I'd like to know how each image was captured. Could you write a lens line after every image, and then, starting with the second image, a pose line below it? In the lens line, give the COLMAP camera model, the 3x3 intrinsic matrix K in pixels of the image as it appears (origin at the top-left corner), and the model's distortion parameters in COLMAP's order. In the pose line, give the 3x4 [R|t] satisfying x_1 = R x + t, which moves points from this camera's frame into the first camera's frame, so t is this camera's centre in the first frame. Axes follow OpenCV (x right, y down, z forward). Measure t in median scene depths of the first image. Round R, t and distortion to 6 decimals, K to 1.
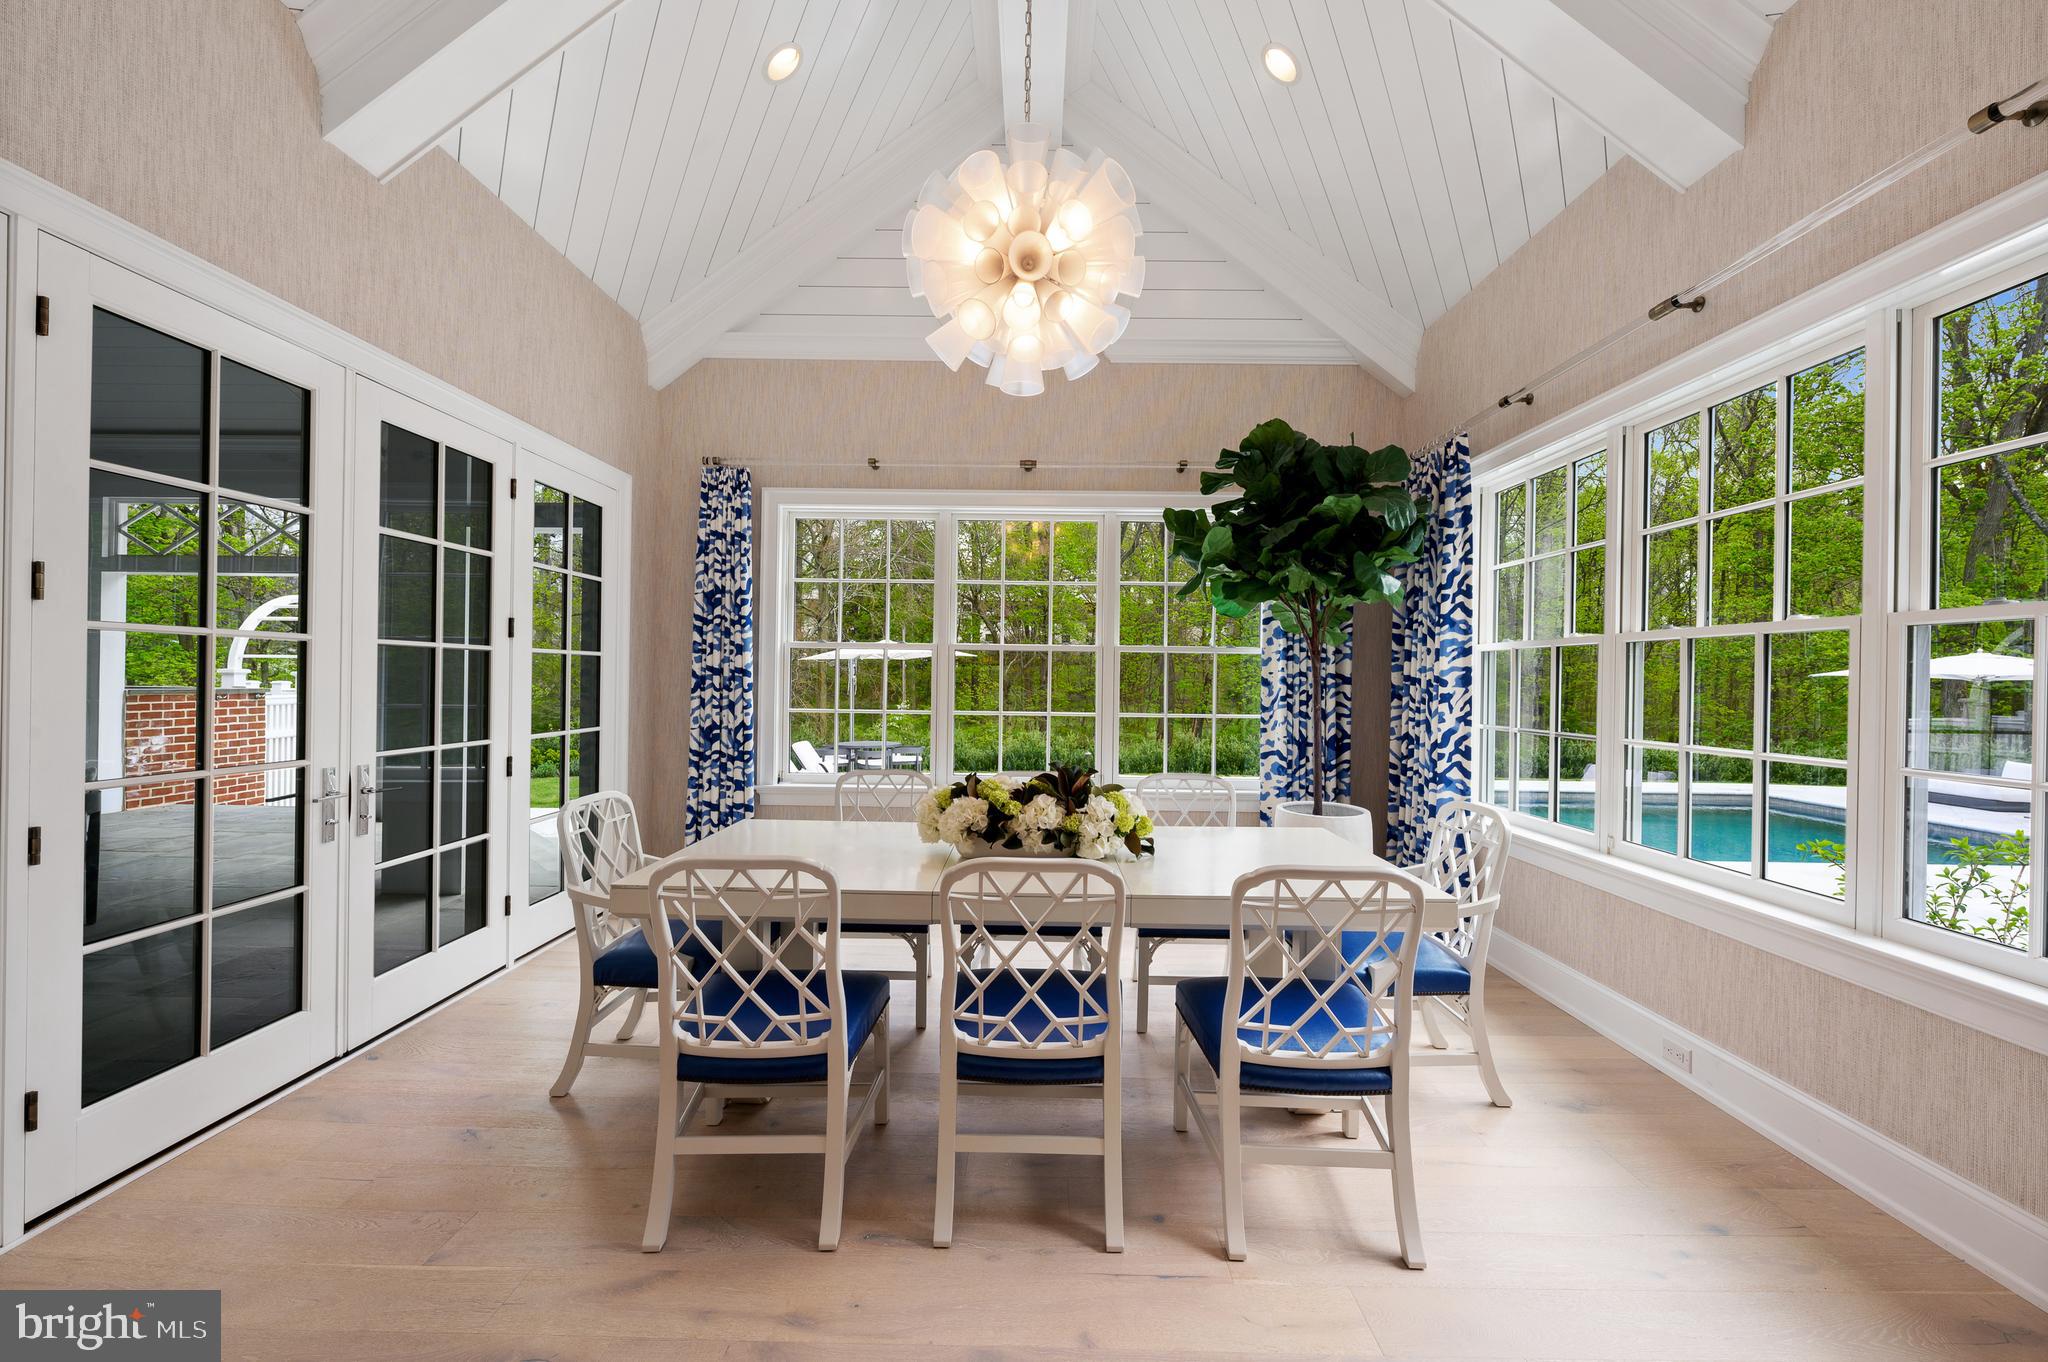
lens RADIAL K [[809.4, 0, 1028.3], [0, 809.4, 679.7], [0, 0, 1]] dist [-0.000598, -0.000004]
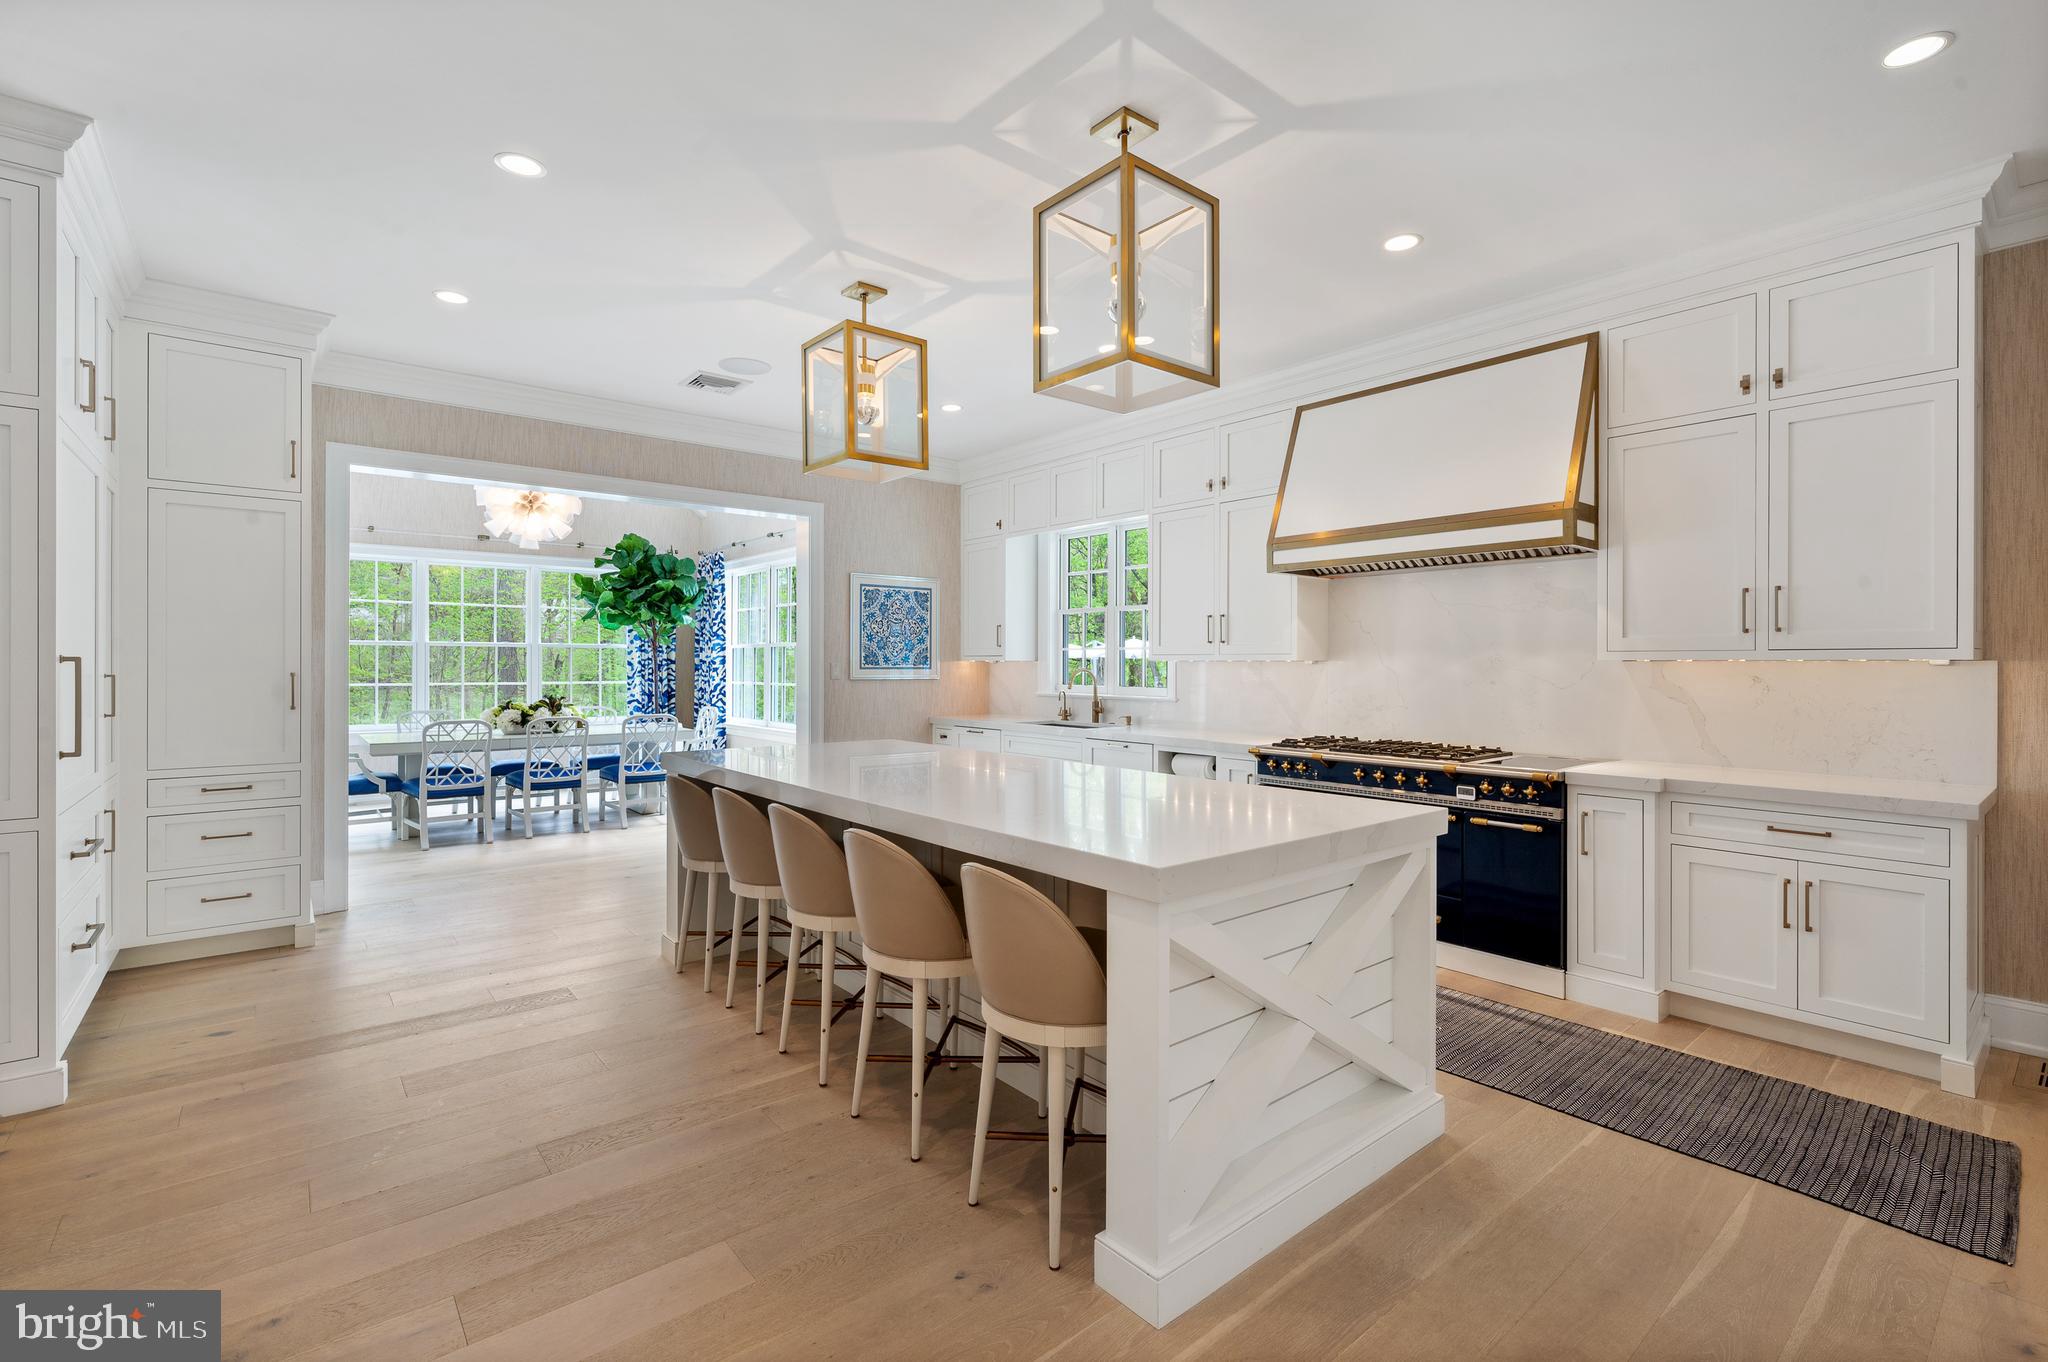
lens RADIAL K [[894.7, 0, 1025.2], [0, 894.7, 669.5], [0, 0, 1]] dist [-0.003583, -0.000207]
pose [[0.757601, -0.013954, 0.652569, -0.375609], [0.008242, 0.999896, 0.011812, 0.000396], [-0.652666, -0.003571, 0.757637, -1.204575]]
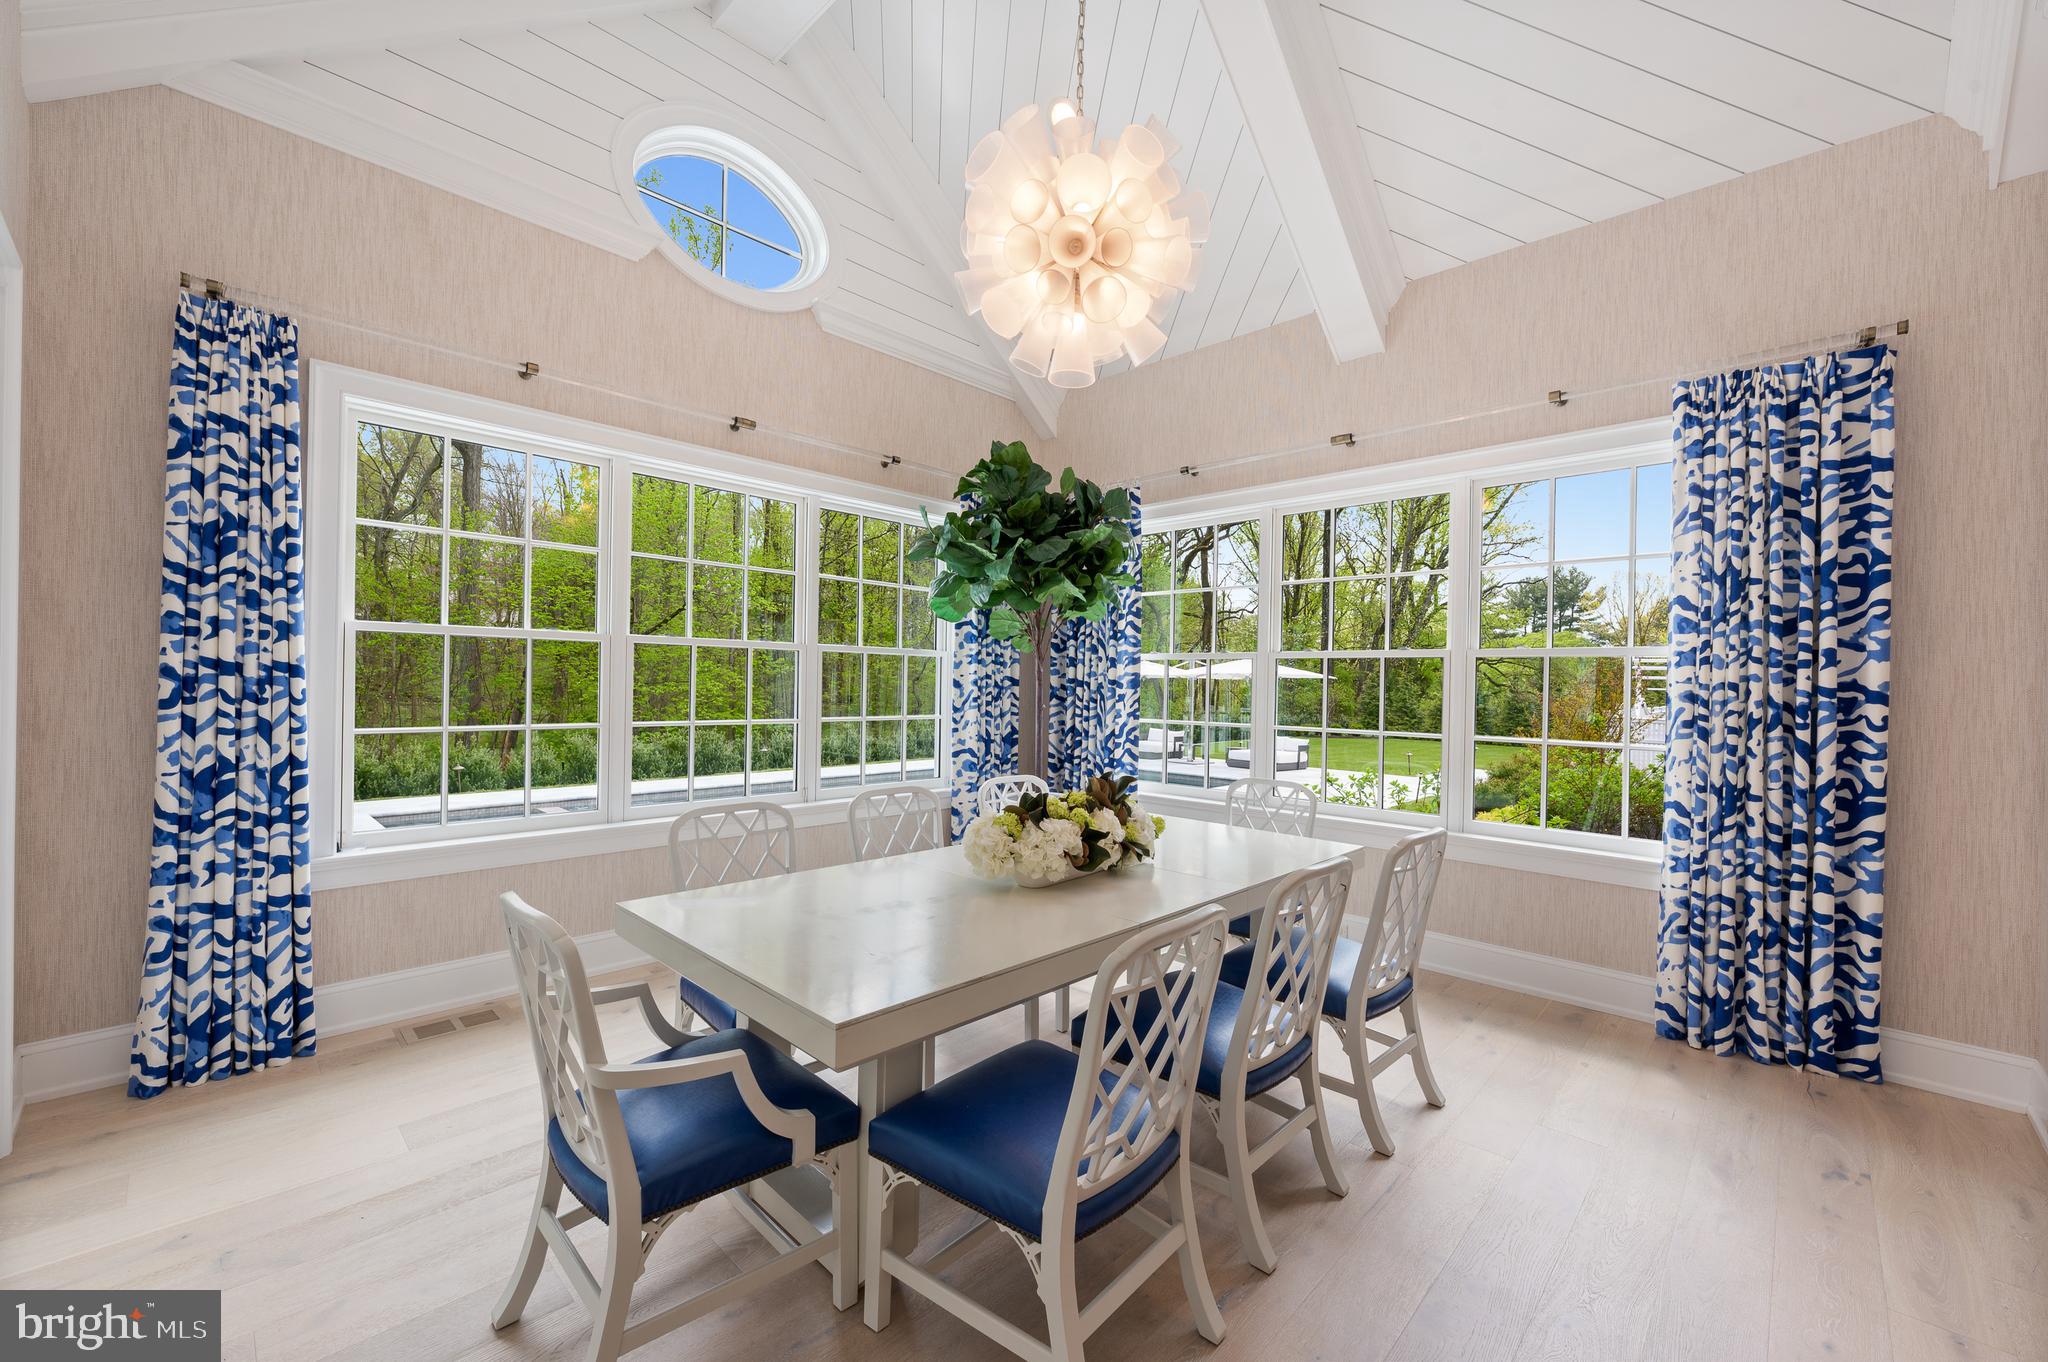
lens RADIAL K [[809.4, 0, 1024.3], [0, 809.4, 686.0], [0, 0, 1]] dist [-0.000598, -0.000004]
pose [[0.691645, -0.004993, 0.722220, -0.409058], [-0.007291, 0.999877, 0.013895, -0.009828], [-0.722201, -0.014876, 0.691524, 0.216866]]
